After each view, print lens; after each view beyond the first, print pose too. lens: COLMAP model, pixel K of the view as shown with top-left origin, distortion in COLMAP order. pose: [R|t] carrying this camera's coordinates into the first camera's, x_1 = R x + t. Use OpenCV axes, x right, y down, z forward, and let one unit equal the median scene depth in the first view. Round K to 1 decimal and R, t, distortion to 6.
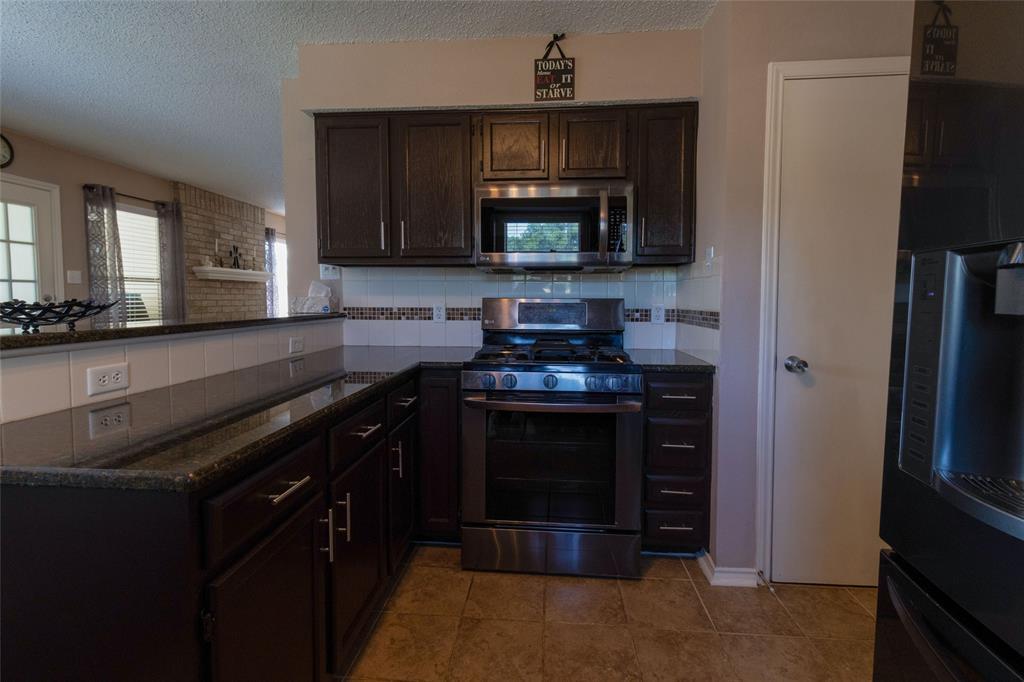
lens RADIAL K [[472.0, 0, 511.2], [0, 472.0, 327.5], [0, 0, 1]] dist [0.014814, -0.000293]
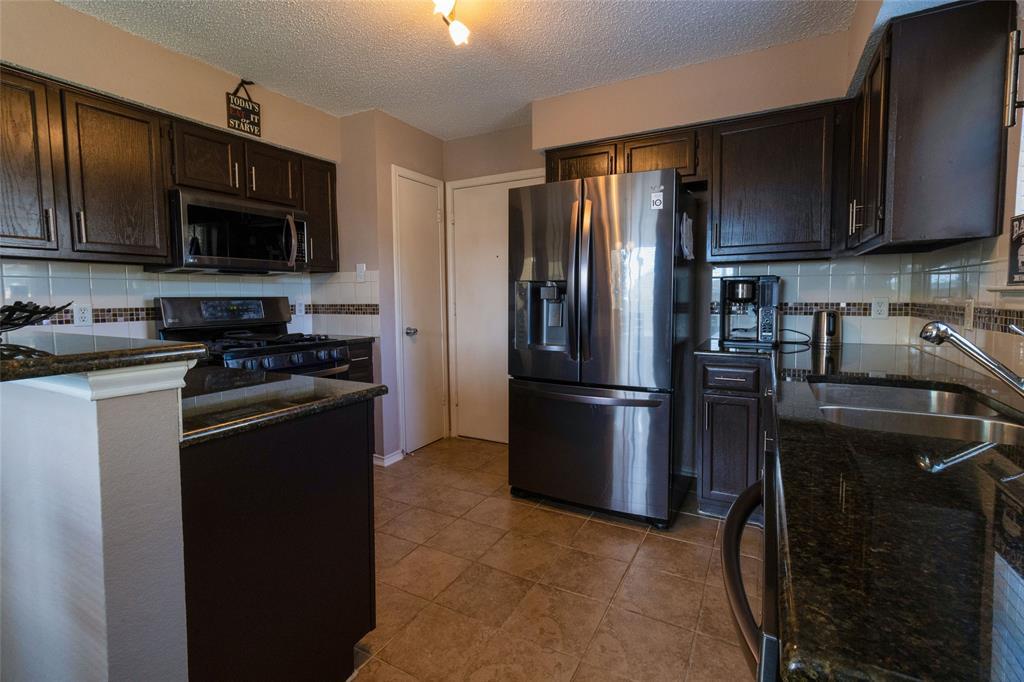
lens RADIAL K [[472.0, 0, 516.0], [0, 472.0, 335.8], [0, 0, 1]] dist [0.014814, -0.000293]
pose [[0.405533, -0.084295, 0.910185, -0.777800], [0.064670, 0.995889, 0.063419, 0.003685], [-0.911790, 0.033144, 0.409318, -0.108284]]
